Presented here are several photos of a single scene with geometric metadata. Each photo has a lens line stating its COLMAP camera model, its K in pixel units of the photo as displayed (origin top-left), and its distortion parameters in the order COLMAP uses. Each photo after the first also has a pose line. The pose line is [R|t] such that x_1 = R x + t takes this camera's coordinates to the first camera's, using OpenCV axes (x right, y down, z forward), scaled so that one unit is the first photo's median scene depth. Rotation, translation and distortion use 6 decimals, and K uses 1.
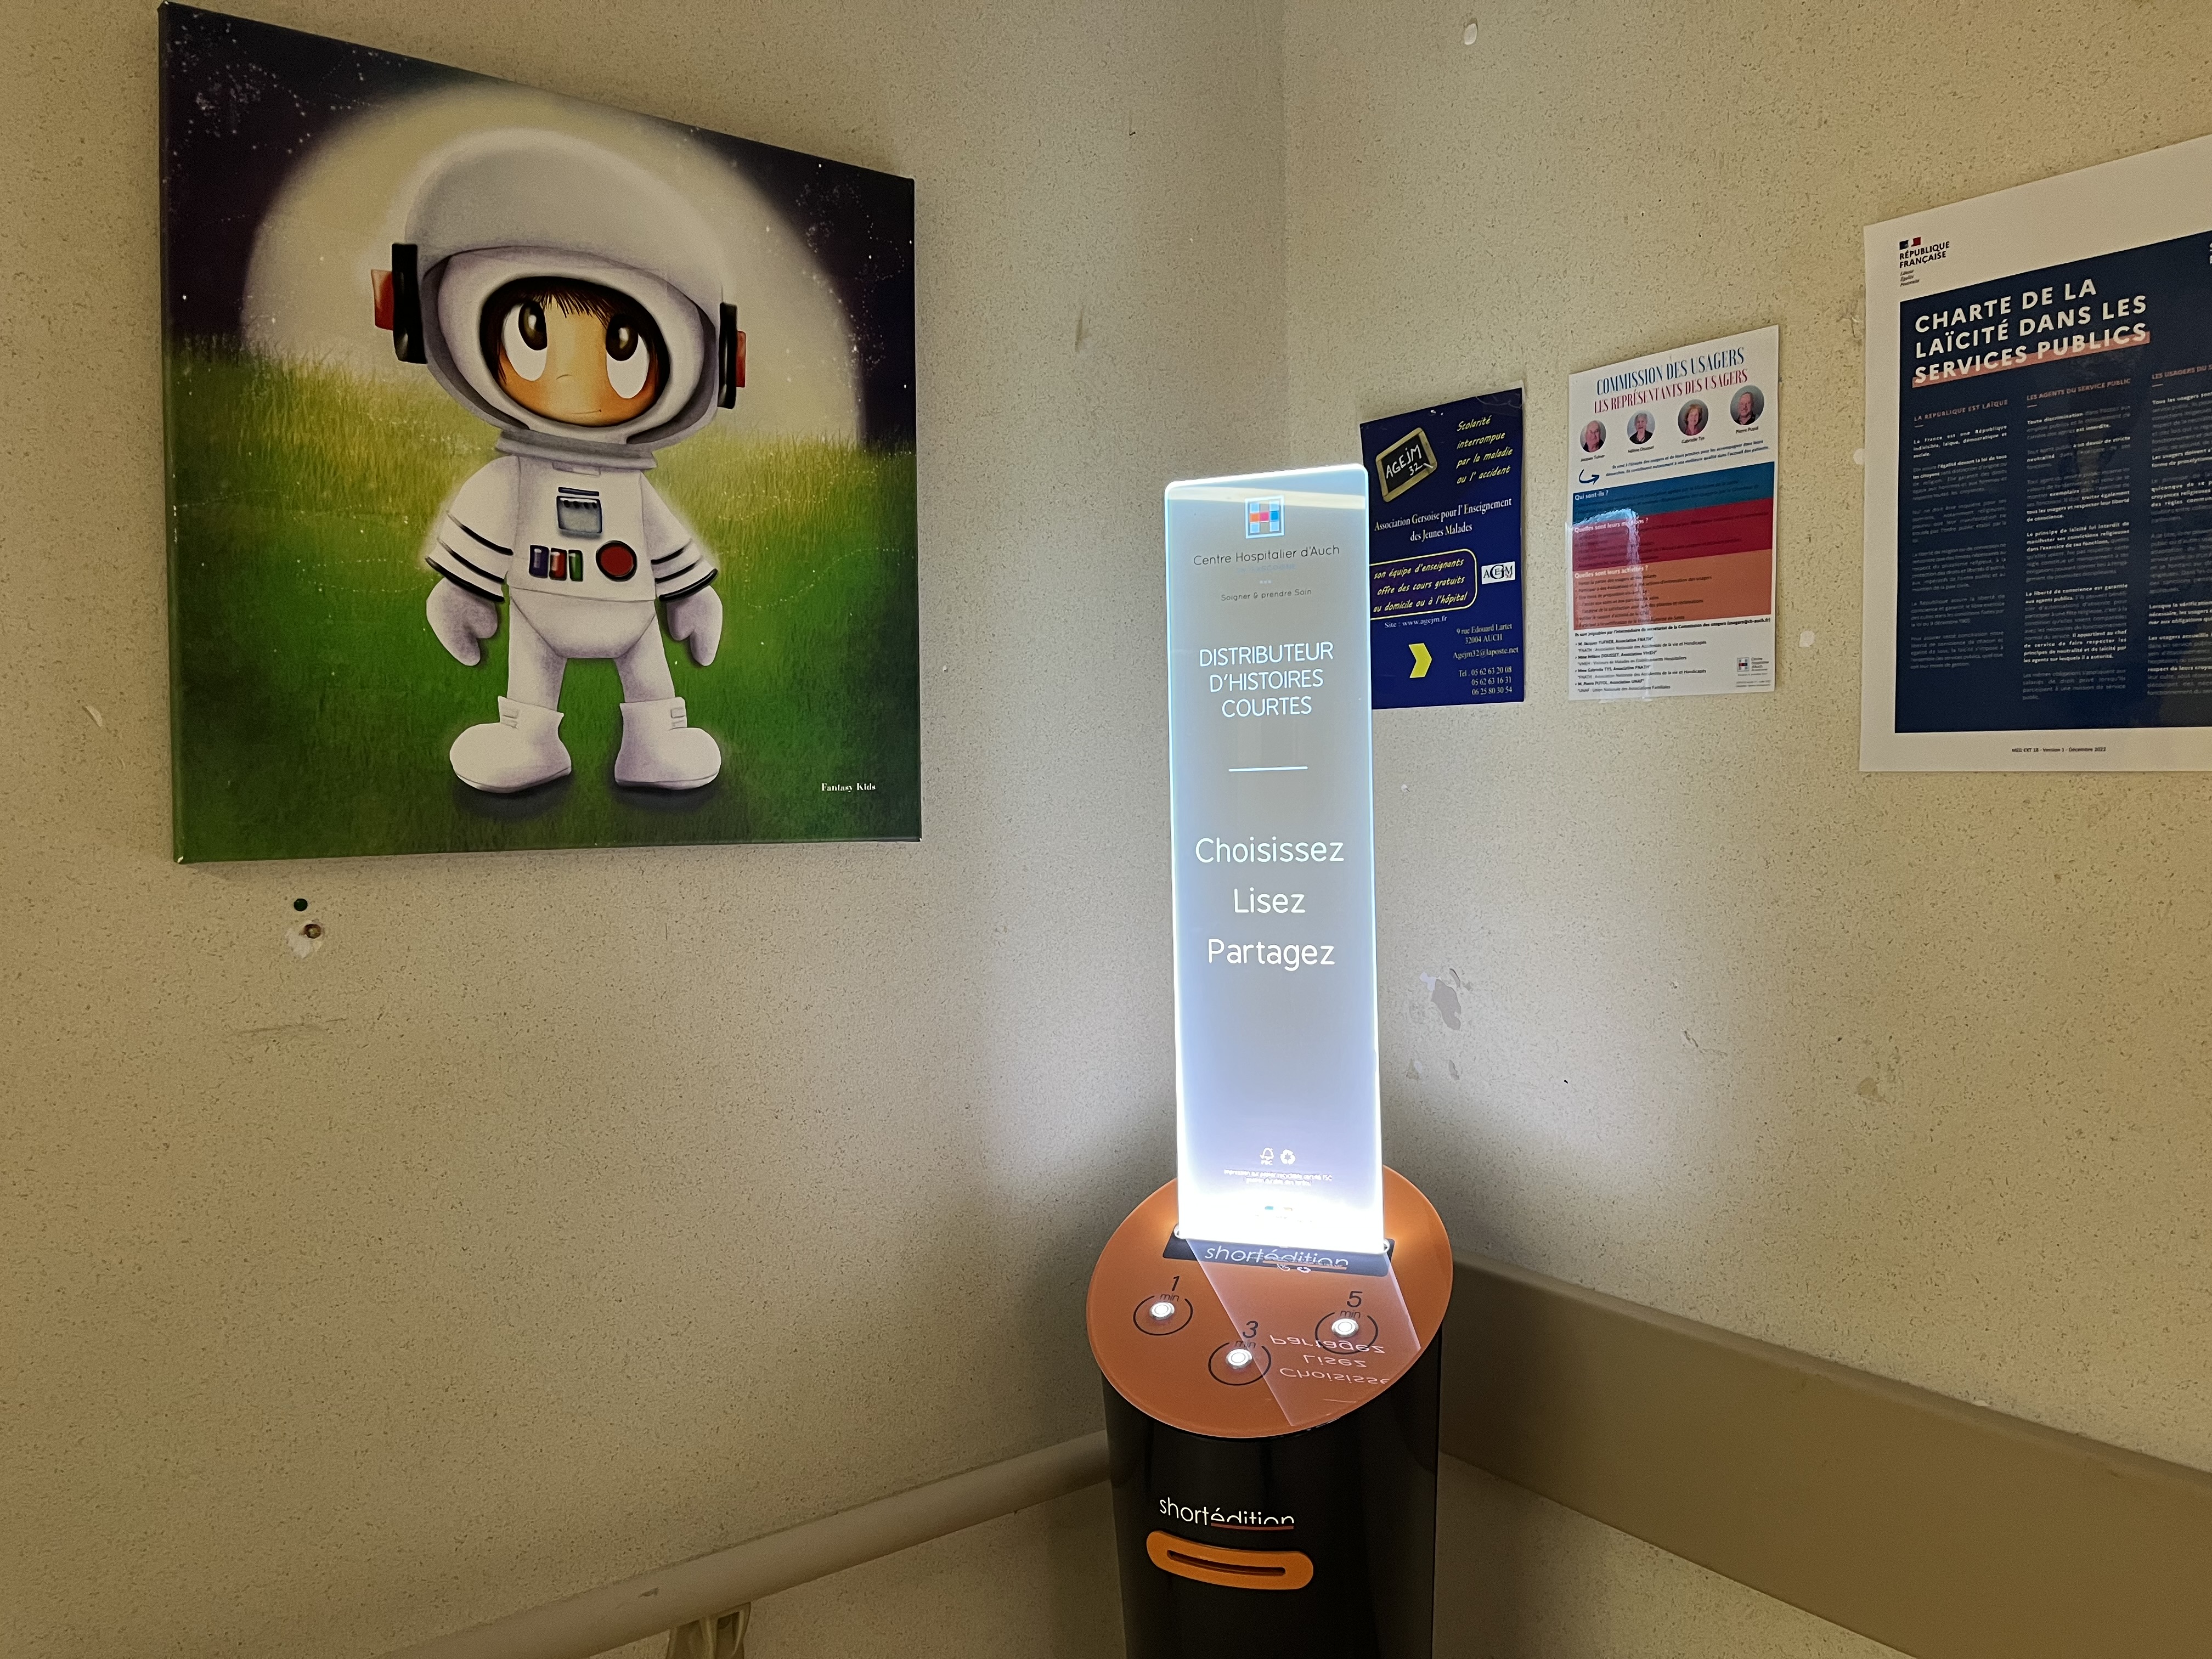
lens RADIAL K [[1670.0, 0, 1103.6], [0, 1670.0, 833.1], [0, 0, 1]] dist [0.022359, -0.022107]
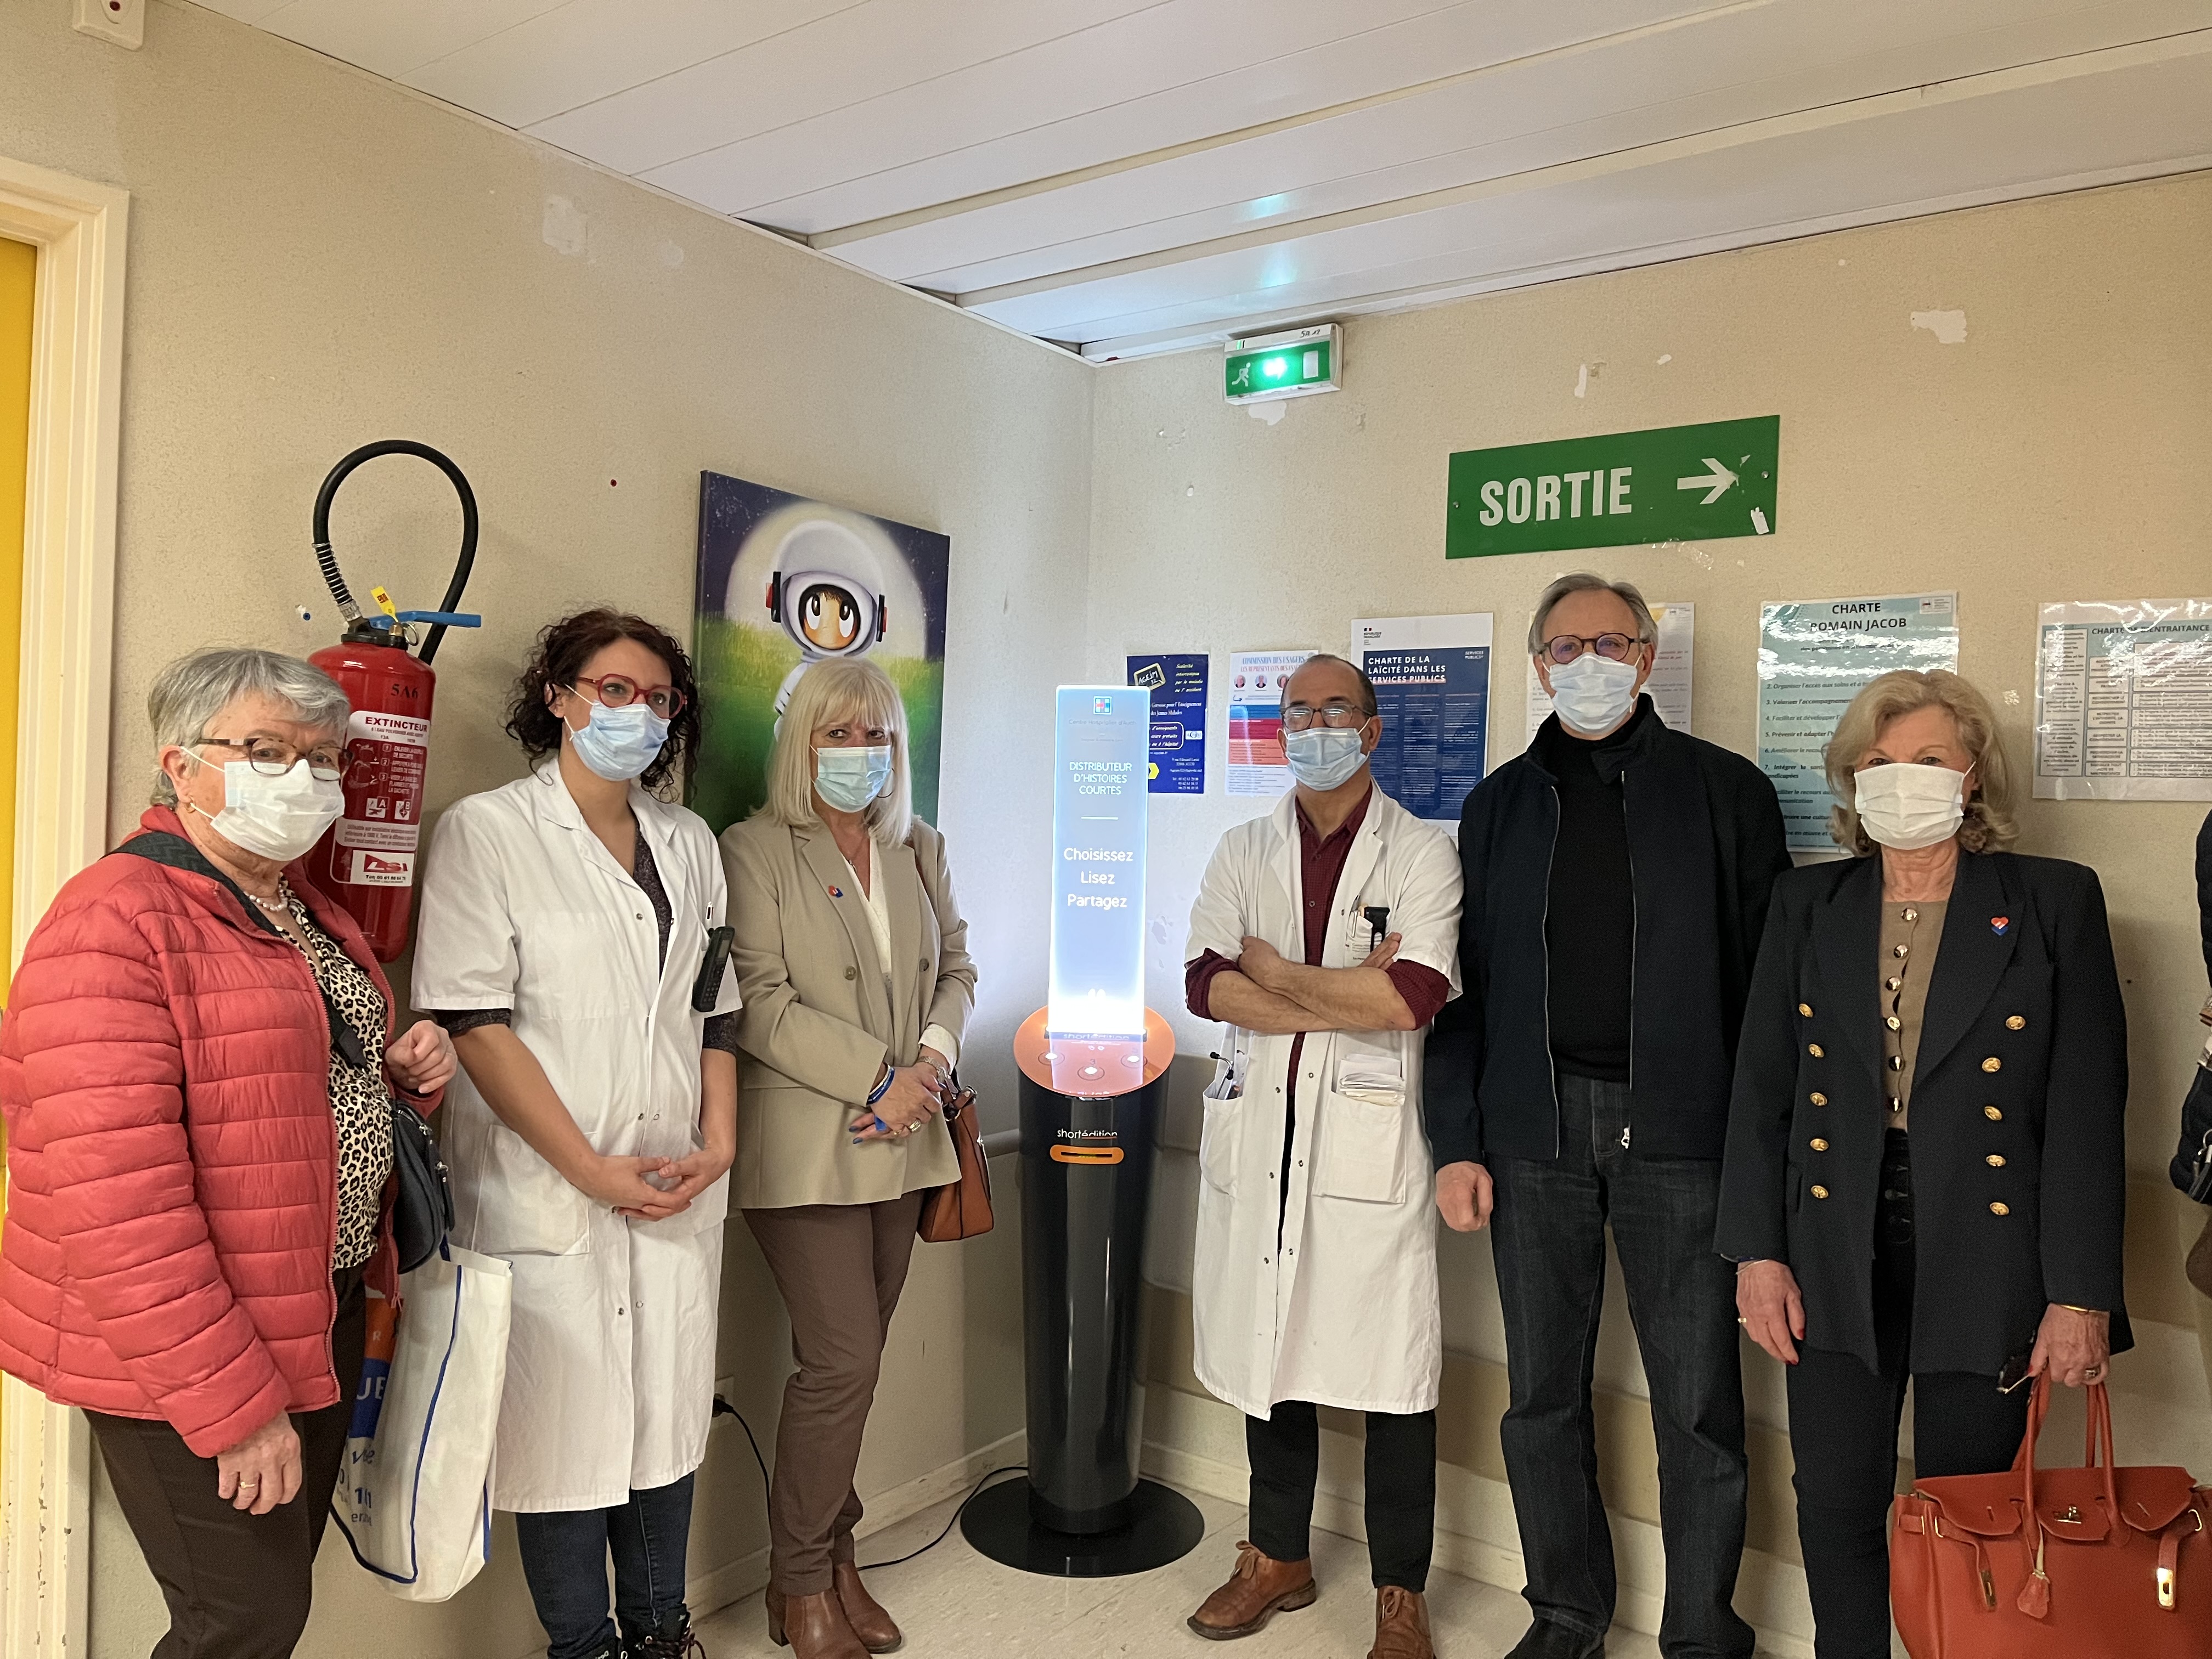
lens RADIAL K [[1670.0, 0, 1105.6], [0, 1670.0, 826.0], [0, 0, 1]] dist [0.022359, -0.022107]
pose [[0.950594, 0.050606, 0.306285, -0.600059], [-0.040229, 0.998385, -0.040105, 0.063359], [-0.307820, 0.025802, 0.951095, -1.166697]]
